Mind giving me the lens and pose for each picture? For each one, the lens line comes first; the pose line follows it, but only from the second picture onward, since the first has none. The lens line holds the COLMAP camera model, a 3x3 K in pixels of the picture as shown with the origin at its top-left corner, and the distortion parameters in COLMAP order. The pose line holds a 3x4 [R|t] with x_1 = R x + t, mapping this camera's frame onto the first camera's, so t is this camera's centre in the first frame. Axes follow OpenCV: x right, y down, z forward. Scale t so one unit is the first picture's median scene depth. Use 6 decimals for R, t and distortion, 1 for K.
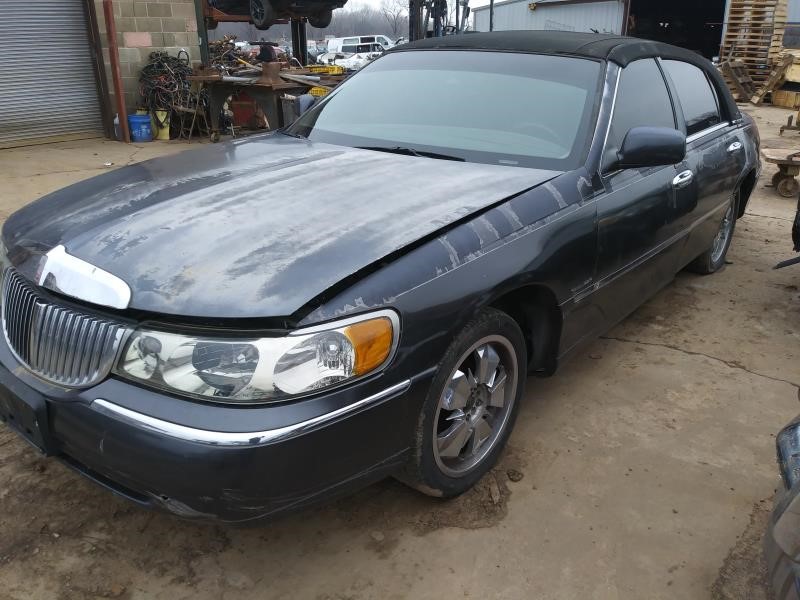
lens RADIAL K [[644.3, 0, 404.7], [0, 644.3, 301.7], [0, 0, 1]] dist [0.003542, -0.036429]
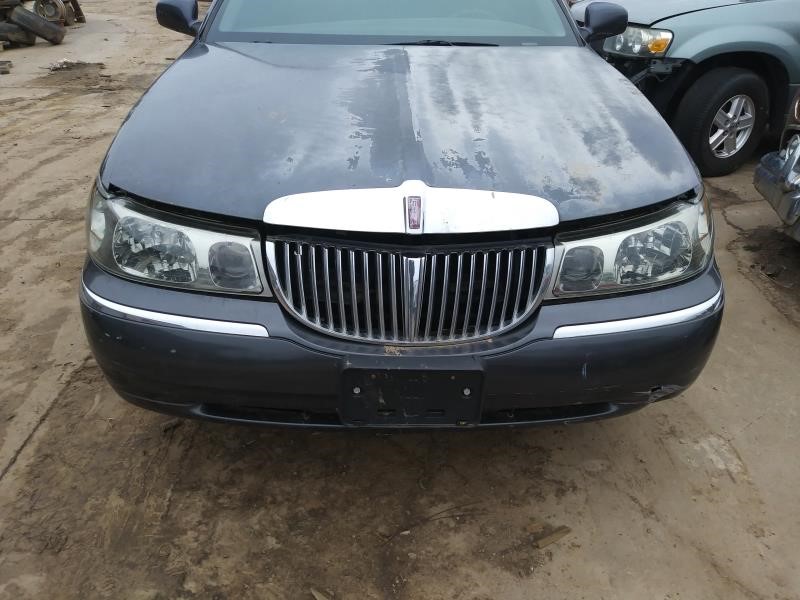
lens RADIAL K [[644.3, 0, 401.9], [0, 644.3, 301.7], [0, 0, 1]] dist [0.003542, -0.036429]
pose [[0.769098, -0.315056, 0.556082, -1.041456], [0.241852, 0.948825, 0.203074, -0.111874], [-0.591604, -0.021694, 0.805937, 0.364845]]
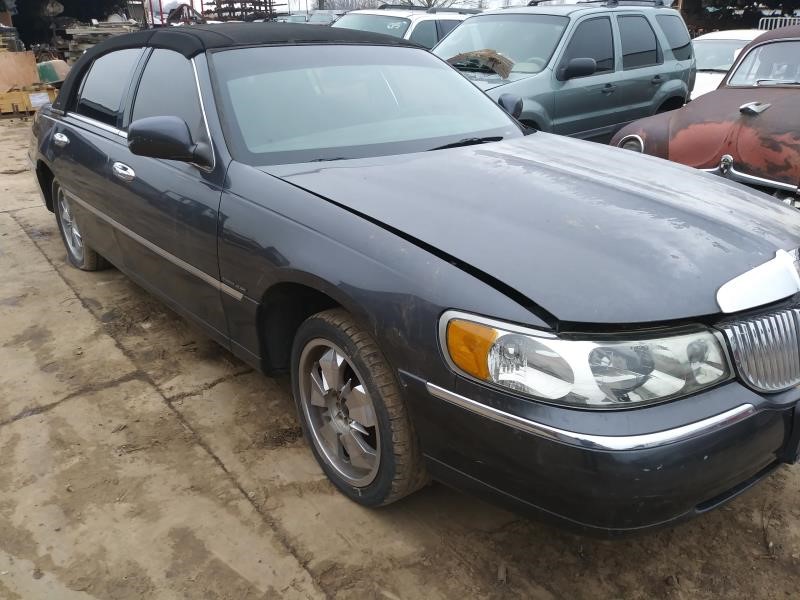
lens RADIAL K [[644.3, 0, 396.0], [0, 644.3, 303.6], [0, 0, 1]] dist [0.003542, -0.036429]
pose [[0.223890, -0.391663, 0.892453, -1.585955], [0.370158, 0.881256, 0.293888, -0.525875], [-0.901585, 0.264551, 0.342282, 1.222826]]
